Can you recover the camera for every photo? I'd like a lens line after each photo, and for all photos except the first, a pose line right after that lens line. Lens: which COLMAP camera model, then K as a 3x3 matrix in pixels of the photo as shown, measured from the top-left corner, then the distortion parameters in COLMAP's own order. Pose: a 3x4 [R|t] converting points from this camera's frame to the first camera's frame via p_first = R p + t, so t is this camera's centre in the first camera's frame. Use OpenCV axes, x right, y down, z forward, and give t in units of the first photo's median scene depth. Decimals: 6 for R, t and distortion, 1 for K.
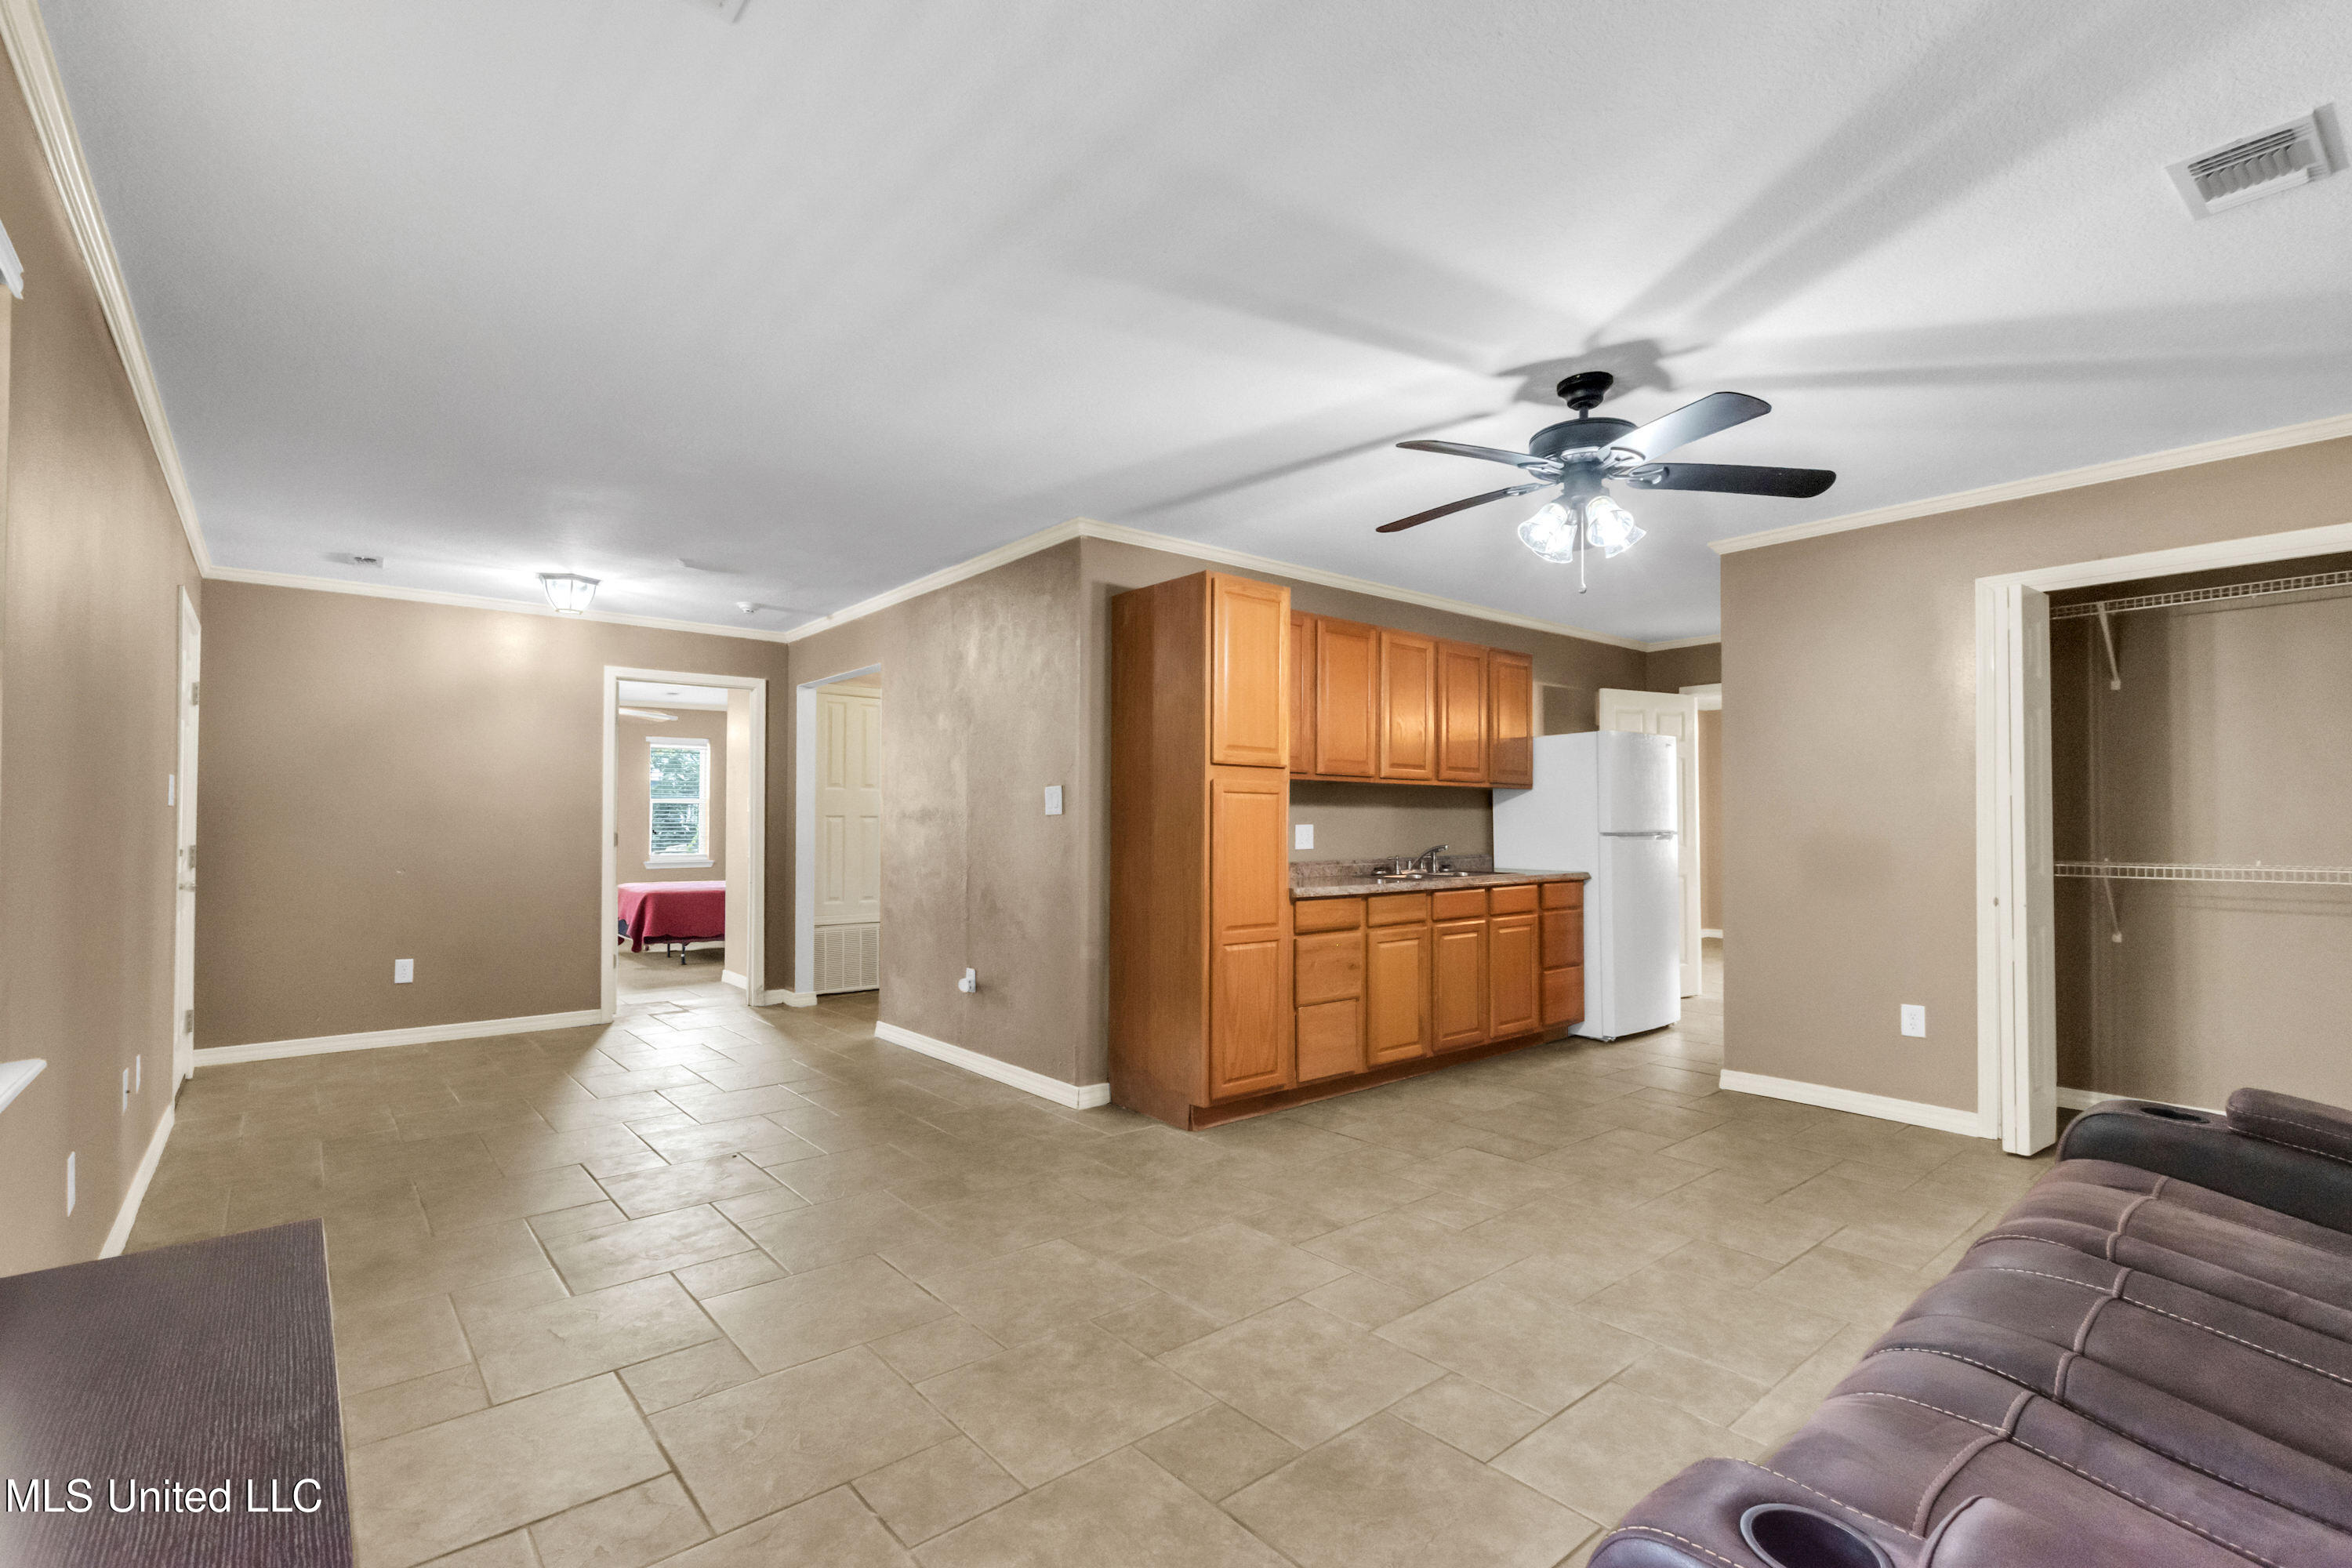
lens RADIAL K [[1077.3, 0, 1143.4], [0, 1077.3, 803.9], [0, 0, 1]] dist [0.000594, 0.000261]
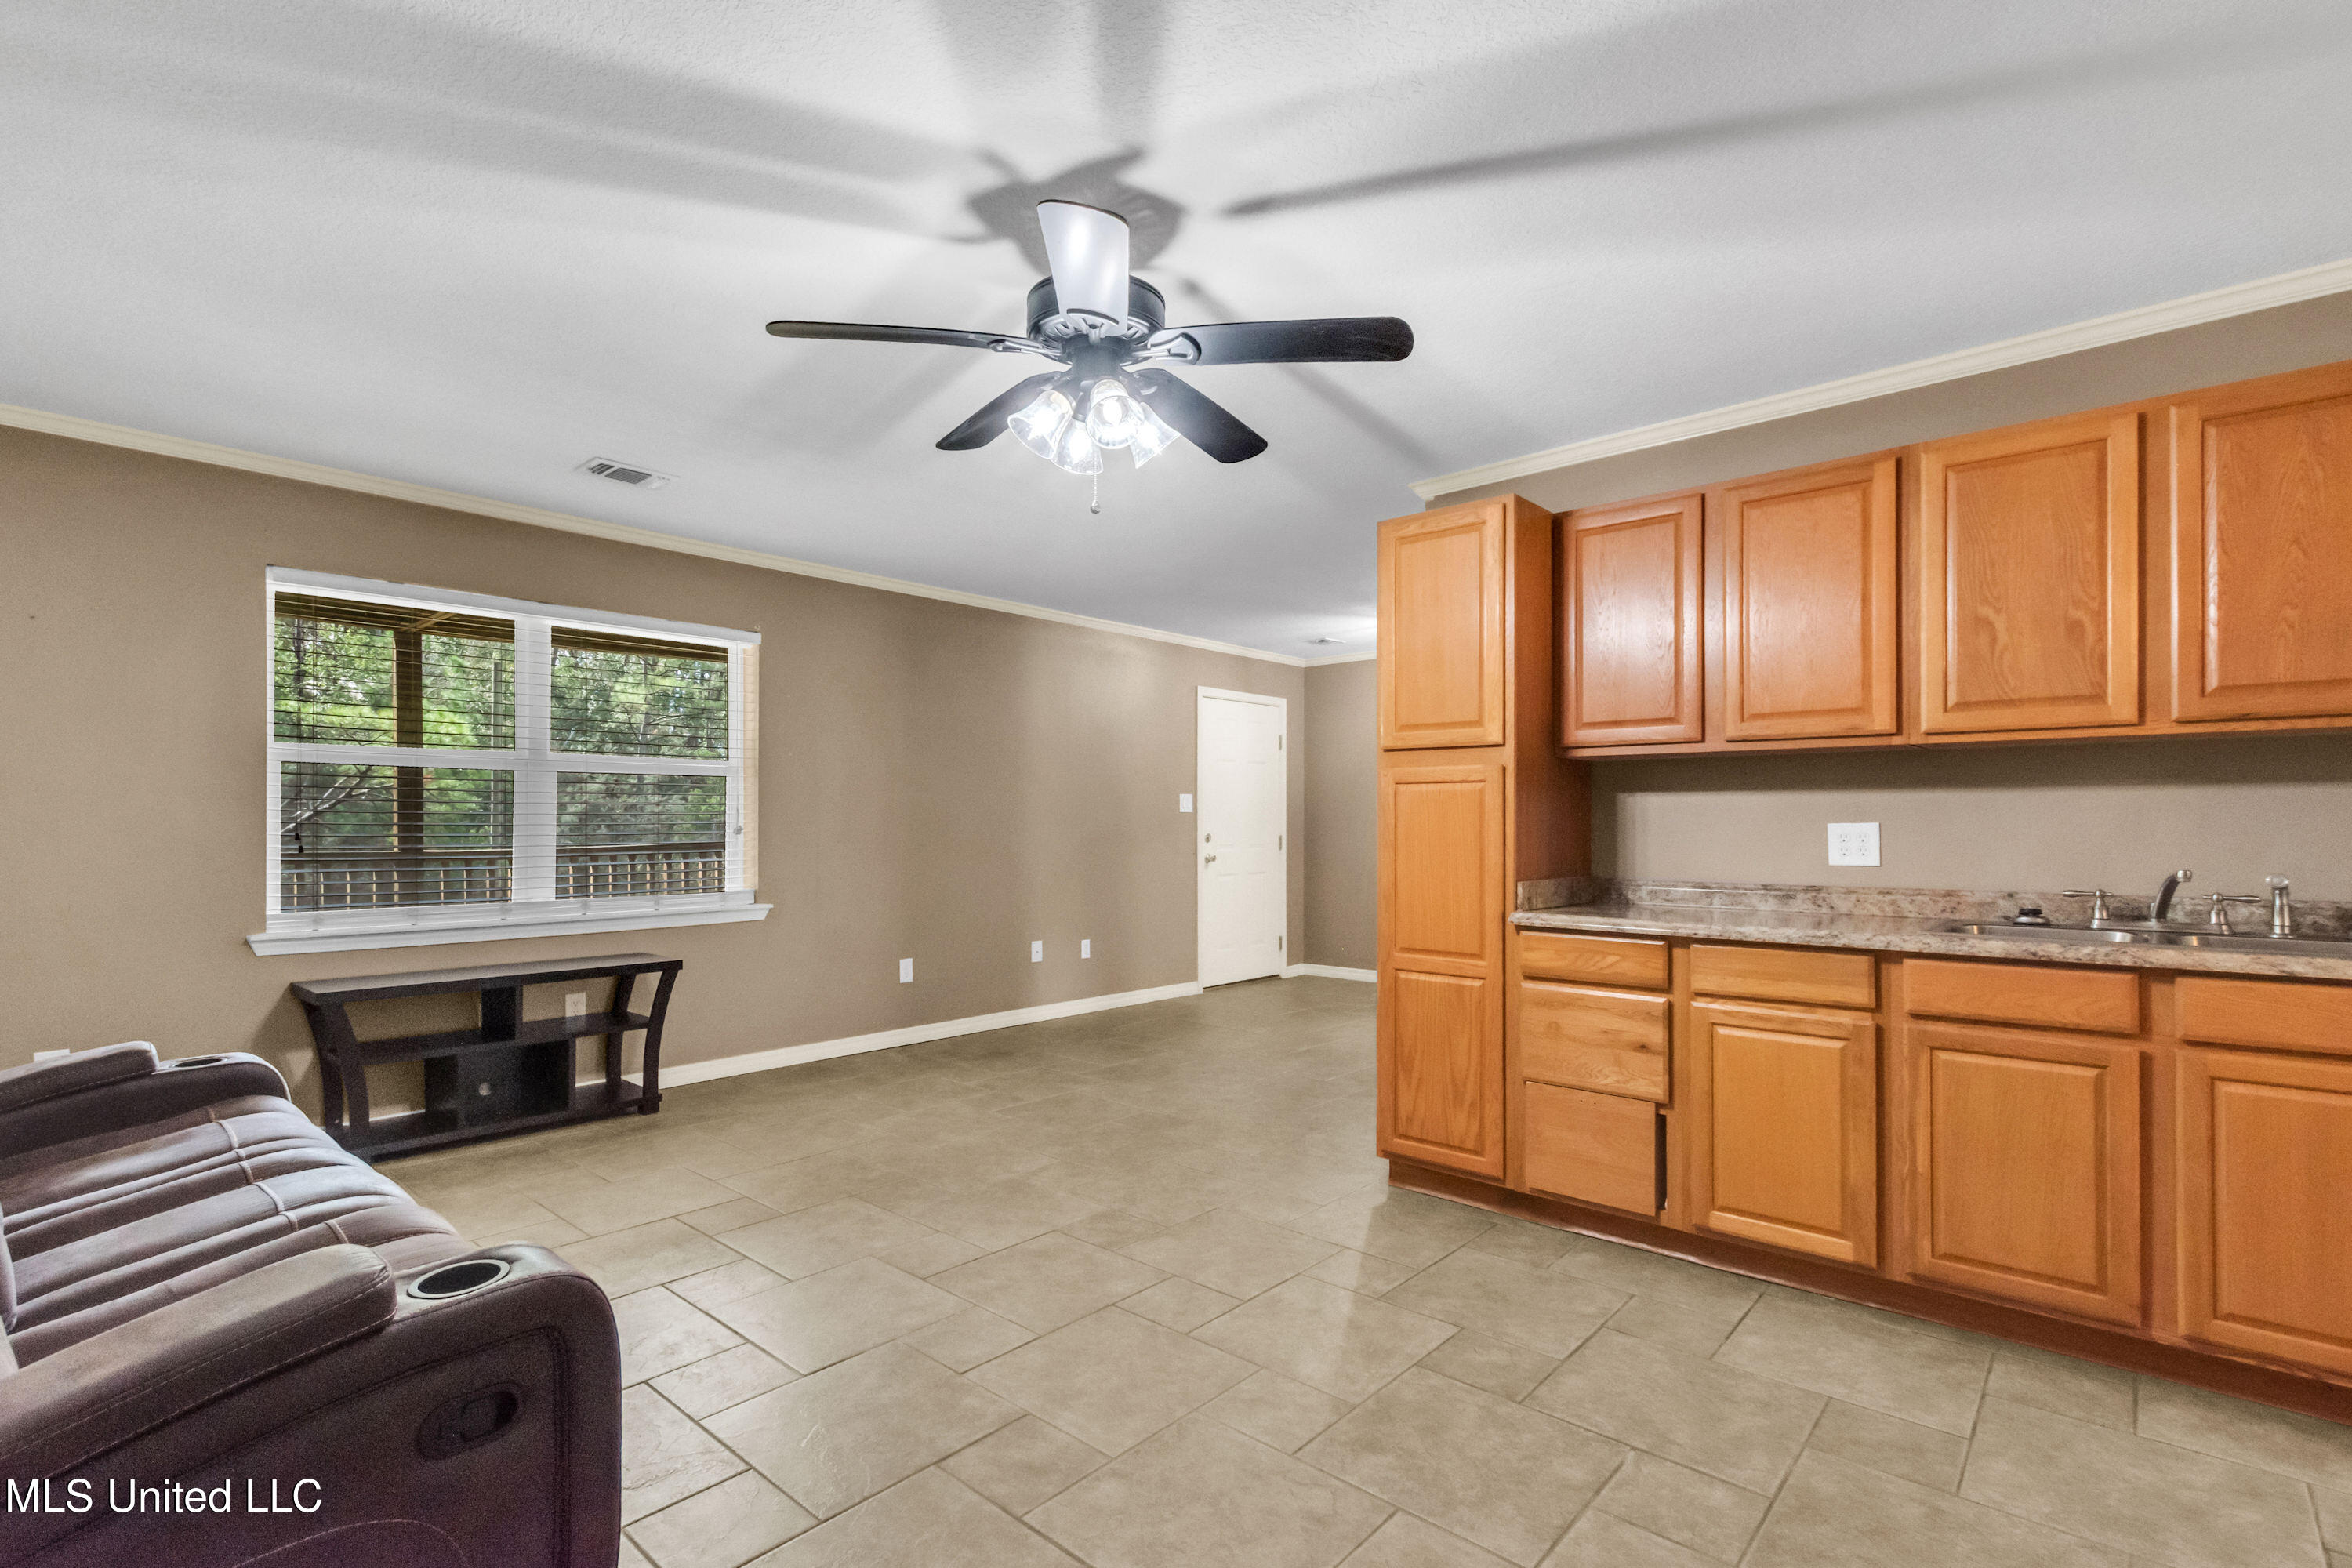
lens RADIAL K [[1077.3, 0, 1143.4], [0, 1077.3, 803.9], [0, 0, 1]] dist [0.000594, 0.000261]
pose [[0.145681, -0.017259, -0.989181, 0.830652], [0.015855, 0.999760, -0.015109, 0.014385], [0.989205, -0.013482, 0.145919, 0.664433]]
